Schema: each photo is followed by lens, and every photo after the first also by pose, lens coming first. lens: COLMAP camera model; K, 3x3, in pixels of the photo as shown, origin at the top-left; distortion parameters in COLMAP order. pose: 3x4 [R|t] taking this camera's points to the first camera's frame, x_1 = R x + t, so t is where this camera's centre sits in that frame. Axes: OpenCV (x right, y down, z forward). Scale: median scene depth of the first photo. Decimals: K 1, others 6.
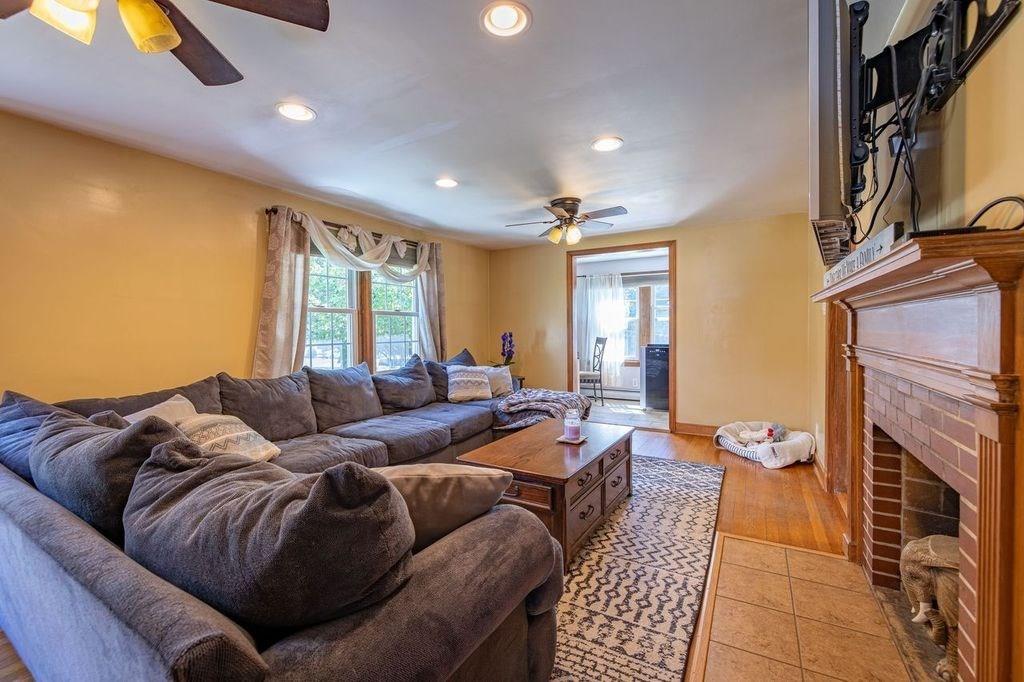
lens RADIAL K [[434.1, 0, 506.4], [0, 434.1, 340.3], [0, 0, 1]] dist [0.001935, -0.001001]
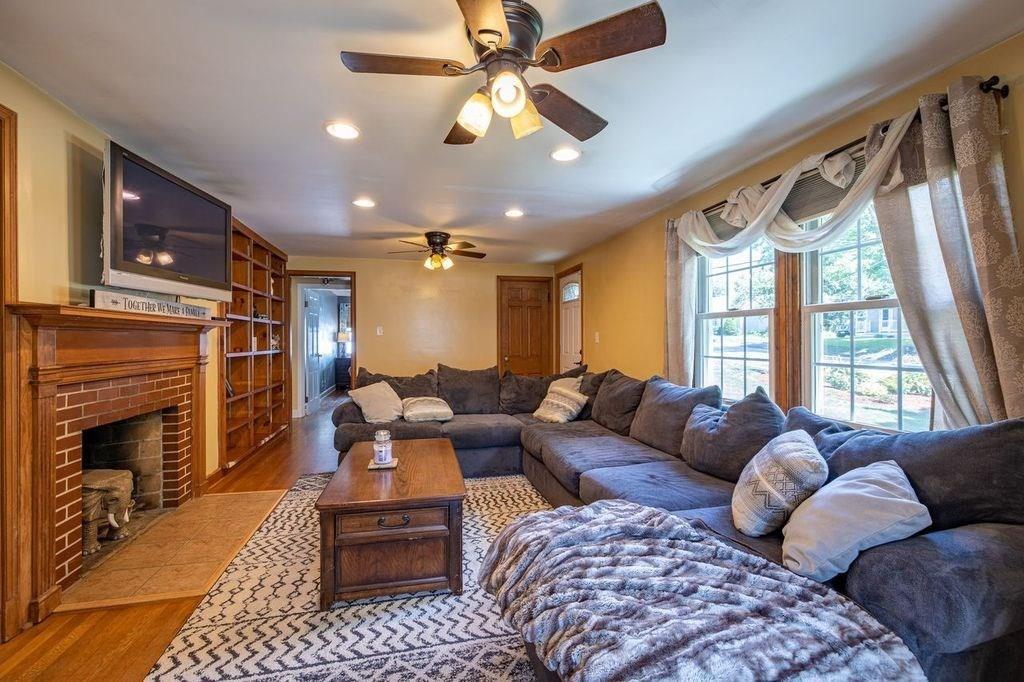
lens RADIAL K [[434.1, 0, 512.9], [0, 434.1, 337.3], [0, 0, 1]] dist [0.001935, -0.001001]
pose [[-0.722820, 0.009757, -0.690967, 0.456697], [-0.005855, 0.999778, 0.020243, -0.045631], [0.691011, 0.018678, -0.722603, 1.443067]]
